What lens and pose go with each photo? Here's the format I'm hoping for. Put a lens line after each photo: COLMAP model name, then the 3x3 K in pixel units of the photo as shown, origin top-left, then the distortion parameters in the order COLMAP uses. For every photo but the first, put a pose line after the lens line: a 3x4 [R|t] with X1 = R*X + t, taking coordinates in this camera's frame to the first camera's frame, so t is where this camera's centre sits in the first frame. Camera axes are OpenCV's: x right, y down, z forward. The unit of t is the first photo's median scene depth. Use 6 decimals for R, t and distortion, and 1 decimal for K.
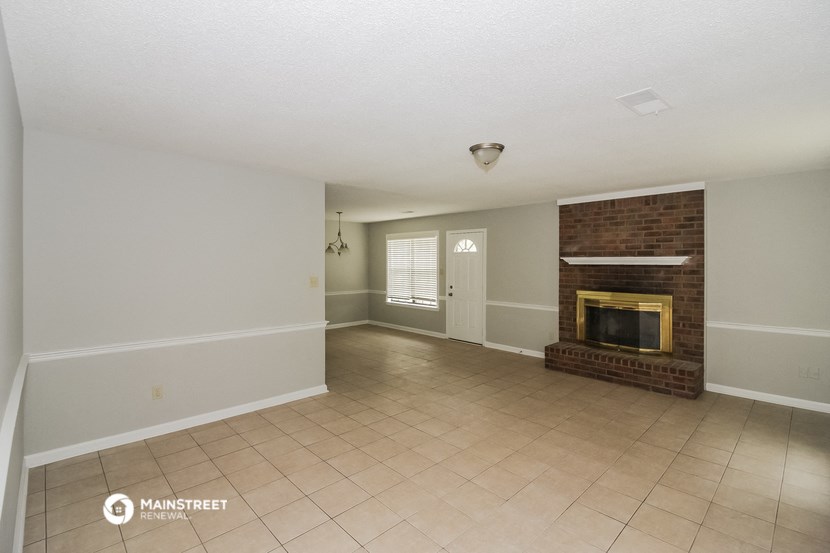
lens RADIAL K [[384.7, 0, 415.5], [0, 384.7, 260.0], [0, 0, 1]] dist [0.000487, 0.000051]
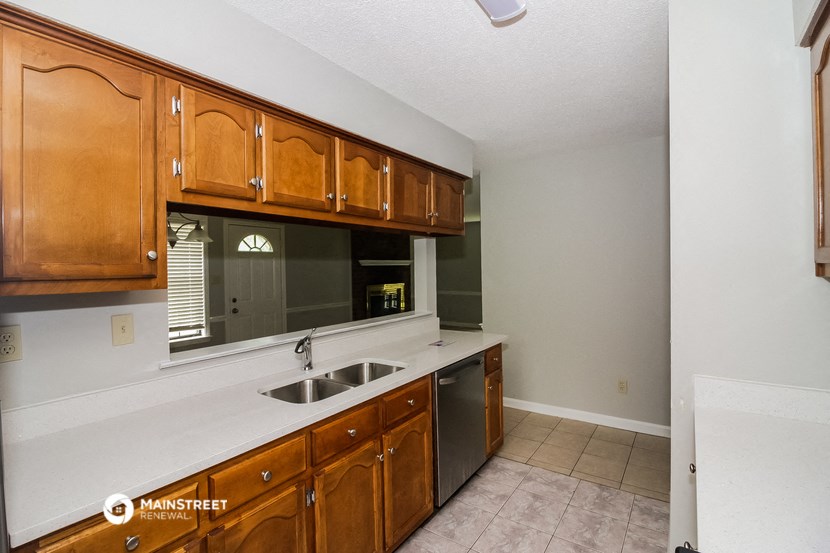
lens RADIAL K [[384.7, 0, 415.5], [0, 384.7, 260.0], [0, 0, 1]] dist [0.000487, 0.000051]
pose [[-0.187744, 0.005764, 0.982201, -0.680489], [-0.003532, 0.999972, -0.006544, -0.000197], [-0.982212, -0.004697, -0.187719, 0.828871]]
